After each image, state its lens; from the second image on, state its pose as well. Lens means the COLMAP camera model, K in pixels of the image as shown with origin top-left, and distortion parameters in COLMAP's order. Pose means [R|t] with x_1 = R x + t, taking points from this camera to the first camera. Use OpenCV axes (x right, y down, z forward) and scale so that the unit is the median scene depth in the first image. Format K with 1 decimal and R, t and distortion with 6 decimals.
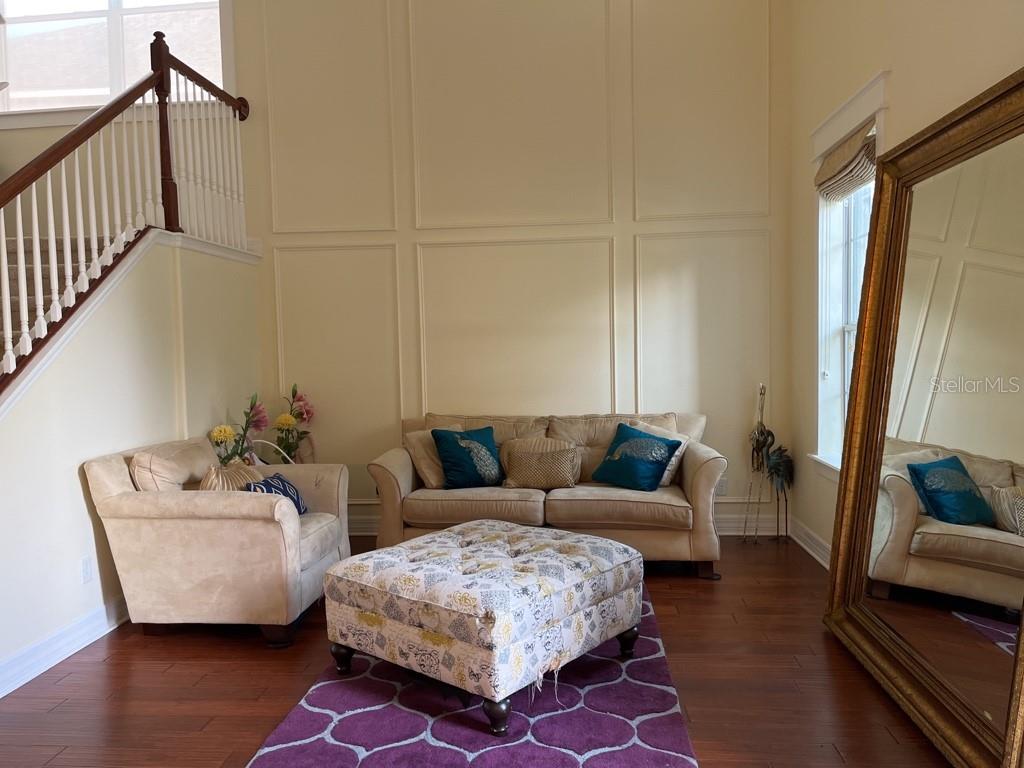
lens RADIAL K [[776.8, 0, 515.3], [0, 776.8, 384.2], [0, 0, 1]] dist [0.056285, -0.065439]
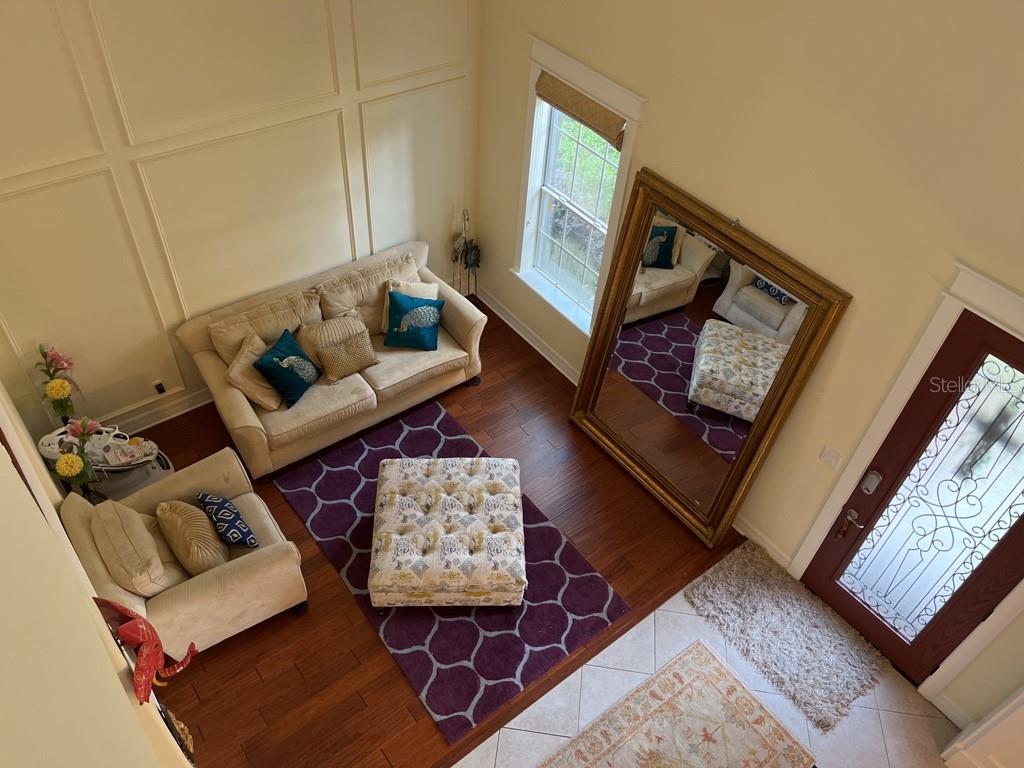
lens RADIAL K [[776.8, 0, 514.0], [0, 776.8, 388.4], [0, 0, 1]] dist [0.056285, -0.065439]
pose [[0.731213, -0.432506, 0.527510, -0.476984], [-0.051194, 0.736331, 0.674682, -0.742931], [-0.680226, -0.520341, 0.516273, 0.184758]]
